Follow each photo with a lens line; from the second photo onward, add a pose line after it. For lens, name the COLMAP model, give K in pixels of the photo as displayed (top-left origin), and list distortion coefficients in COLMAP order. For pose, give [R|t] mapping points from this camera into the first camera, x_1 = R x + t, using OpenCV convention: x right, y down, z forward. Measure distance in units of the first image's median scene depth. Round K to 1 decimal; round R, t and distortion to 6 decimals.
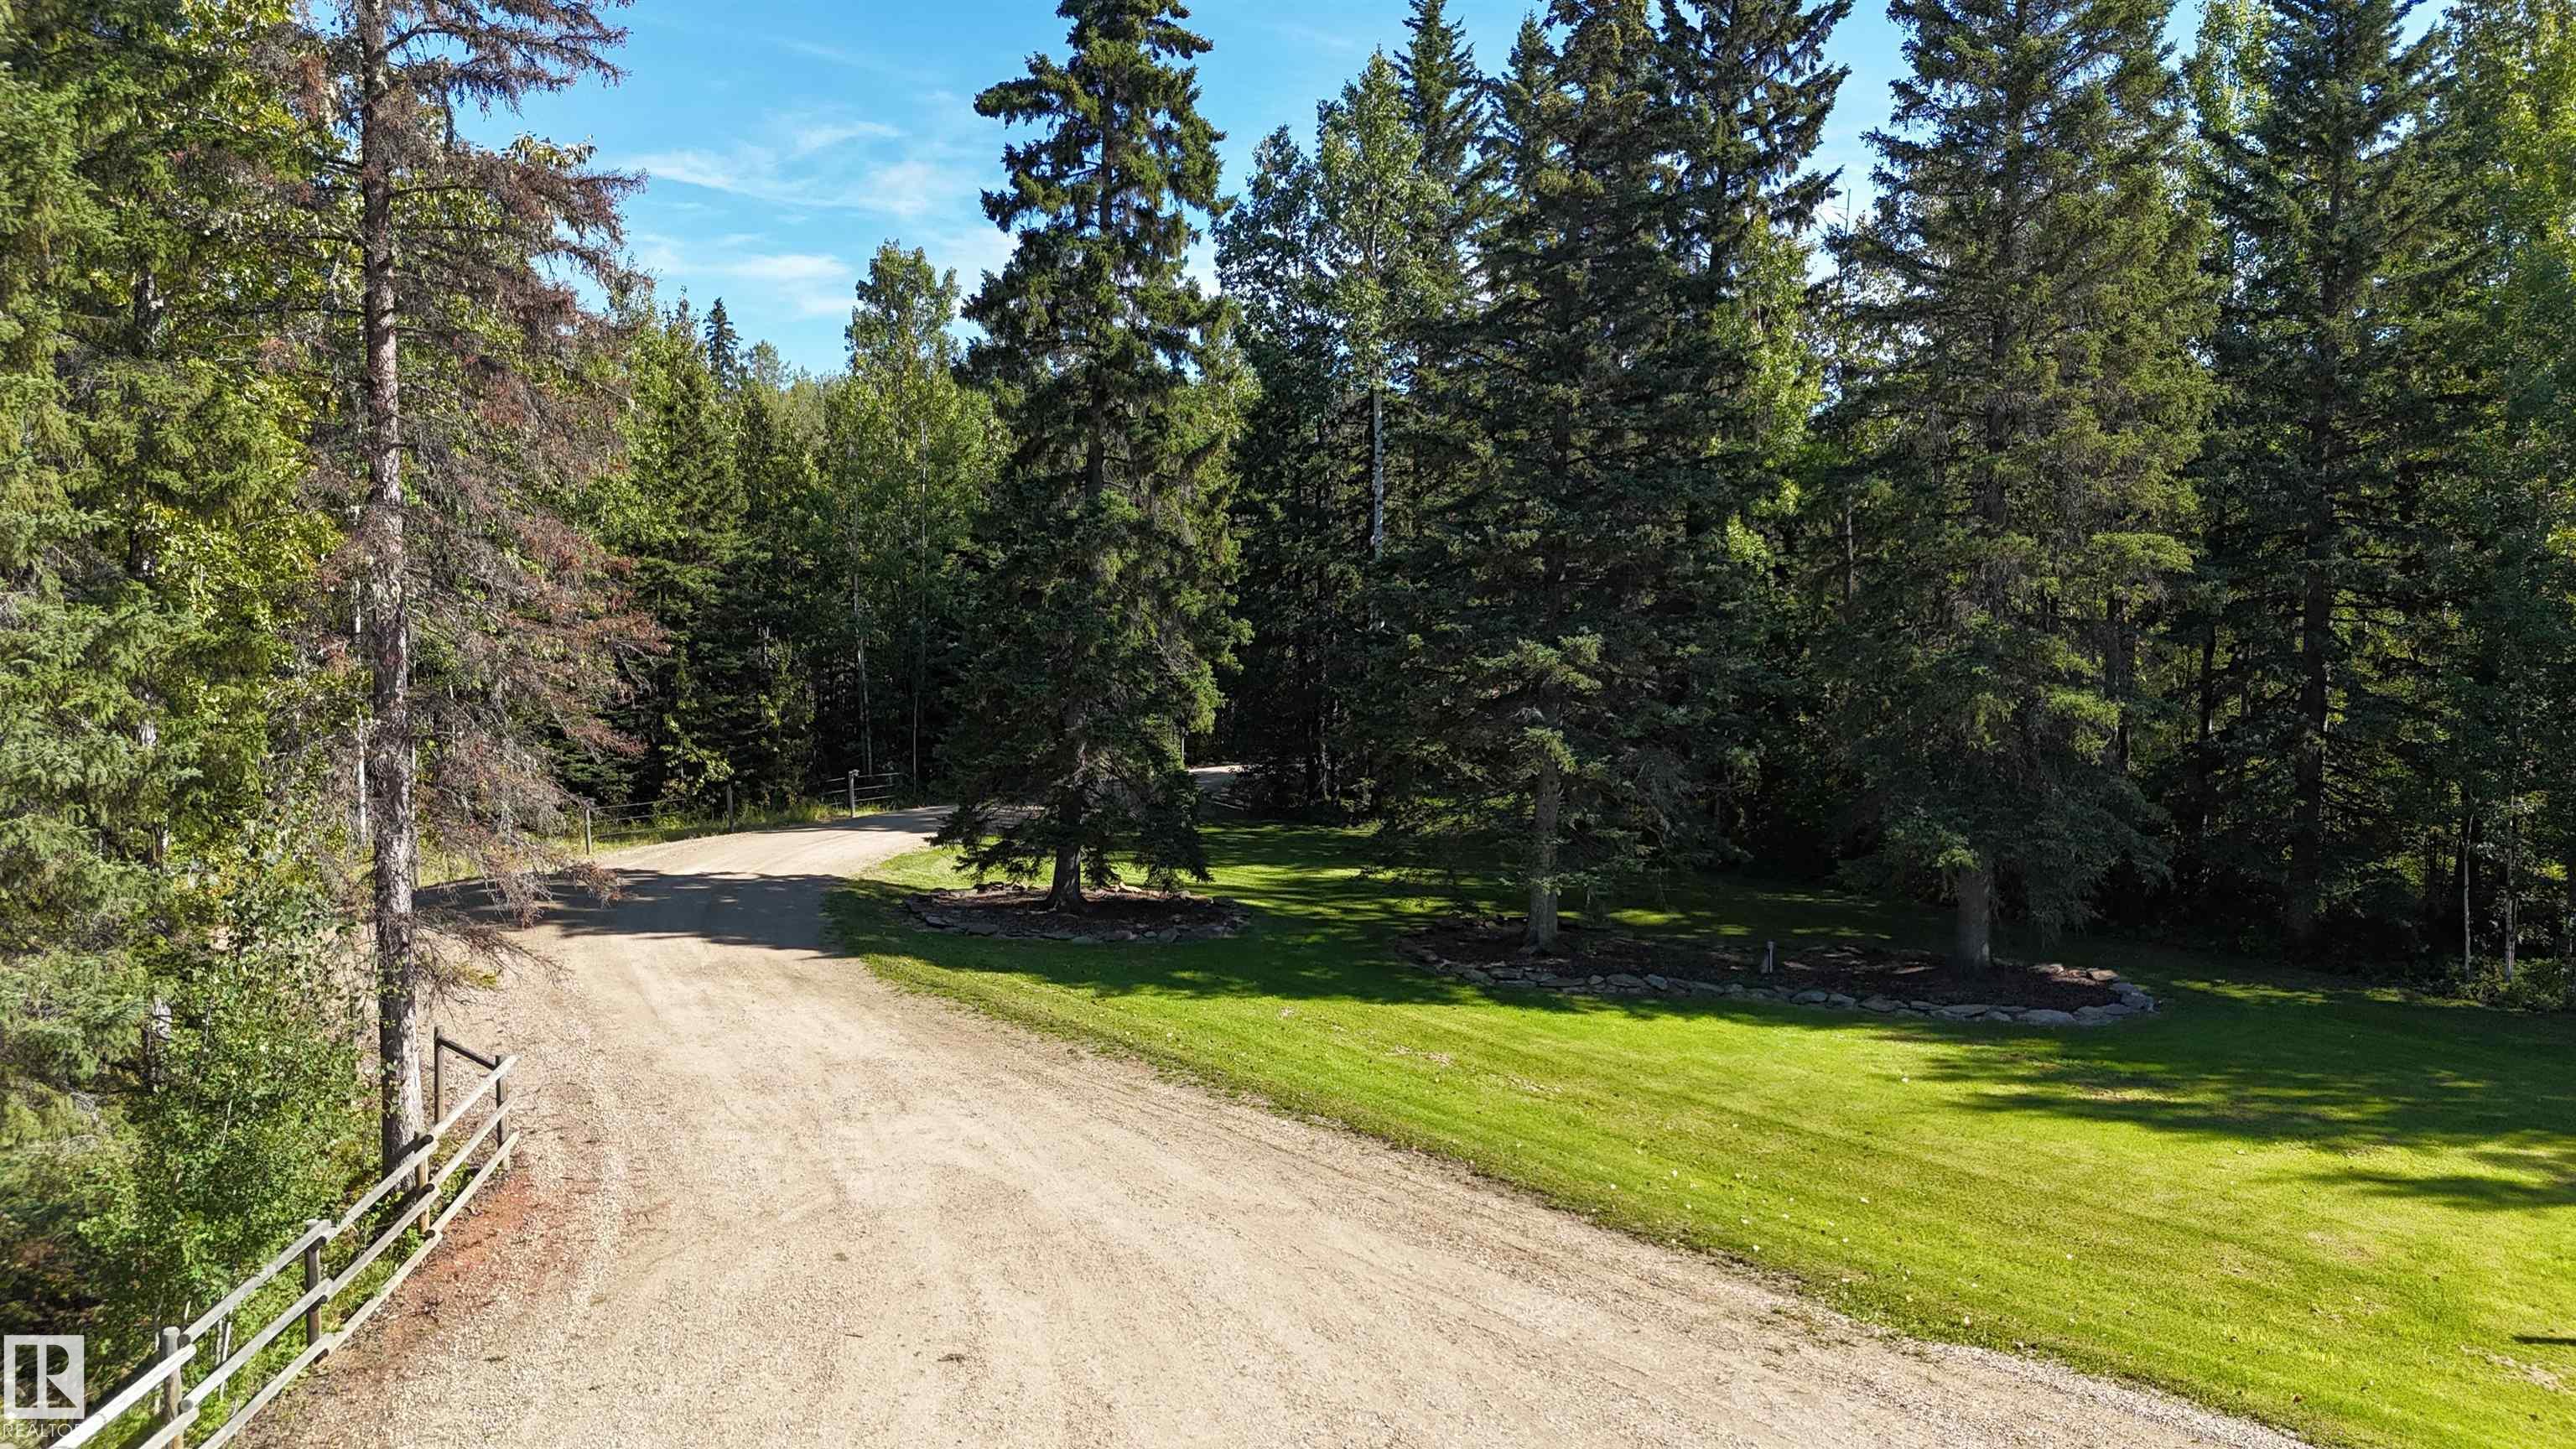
lens RADIAL K [[1896.9, 0, 1293.2], [0, 1896.9, 718.5], [0, 0, 1]] dist [0.078093, -0.077896]
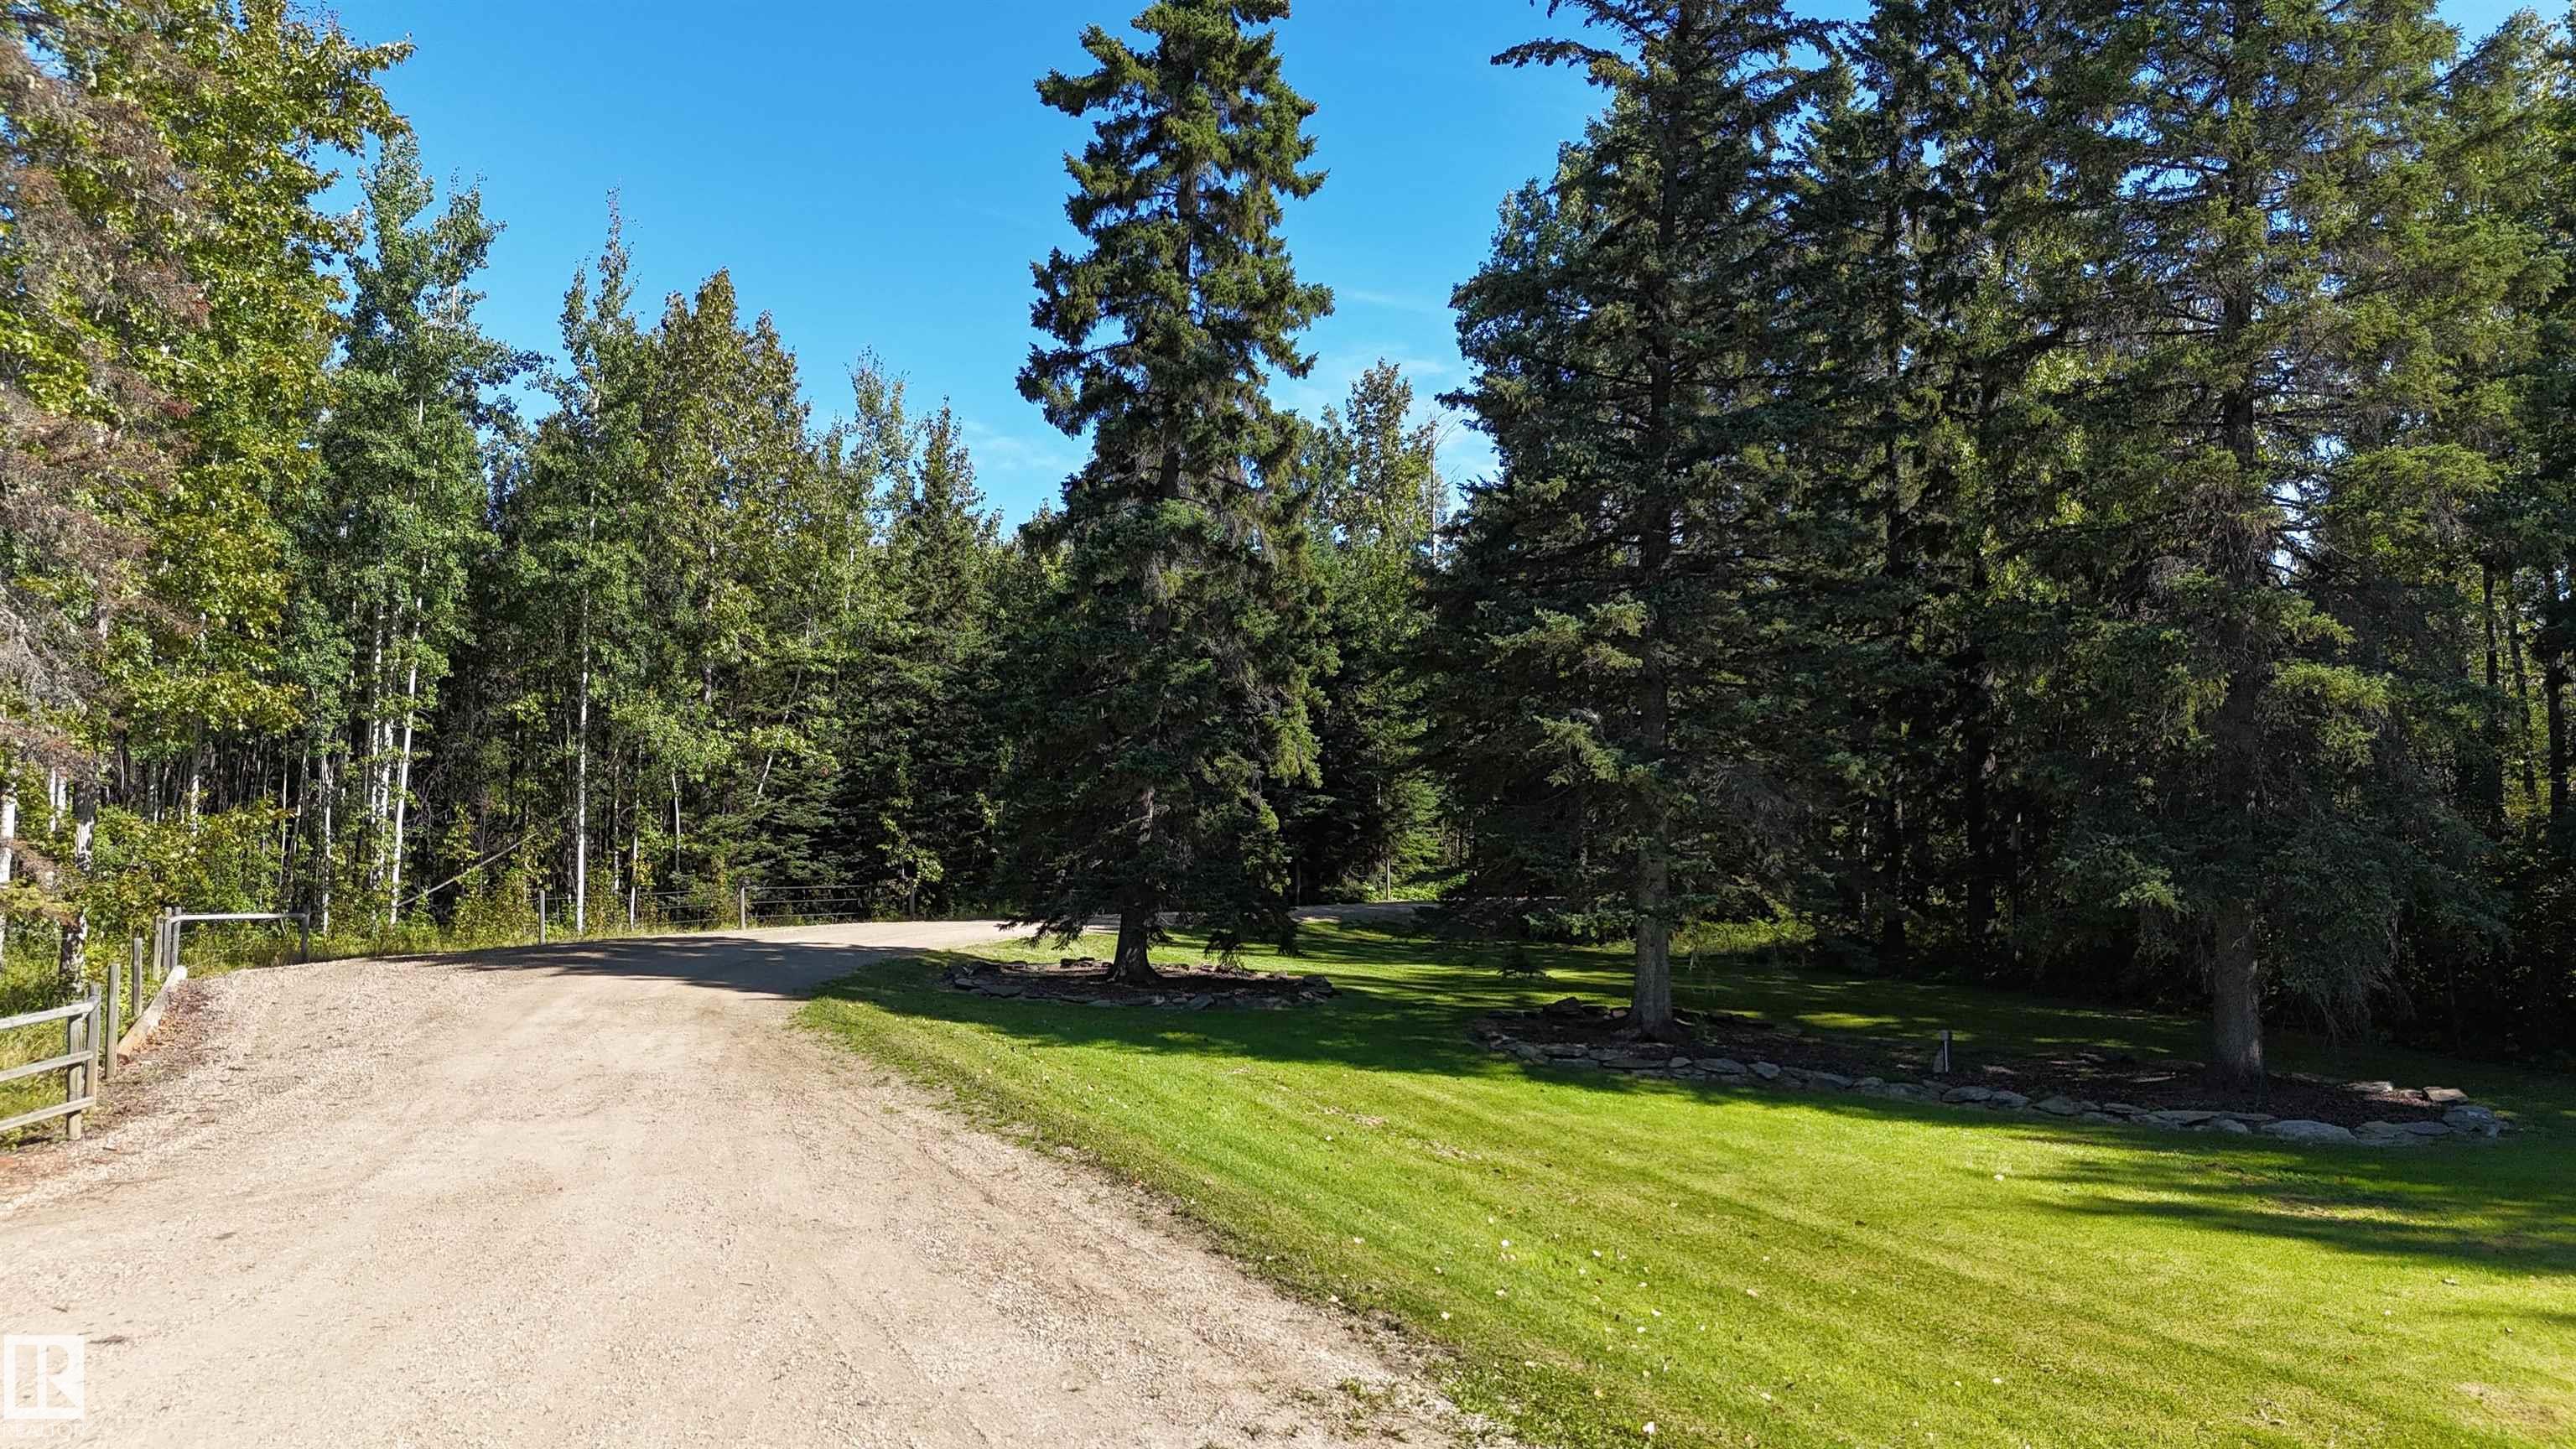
lens RADIAL K [[1896.9, 0, 1284.5], [0, 1896.9, 721.1], [0, 0, 1]] dist [0.078093, -0.077896]
pose [[0.964077, -0.010930, -0.265397, 0.212043], [-0.017588, 0.994333, -0.104841, 0.083813], [0.265039, 0.105743, 0.958422, 0.198292]]
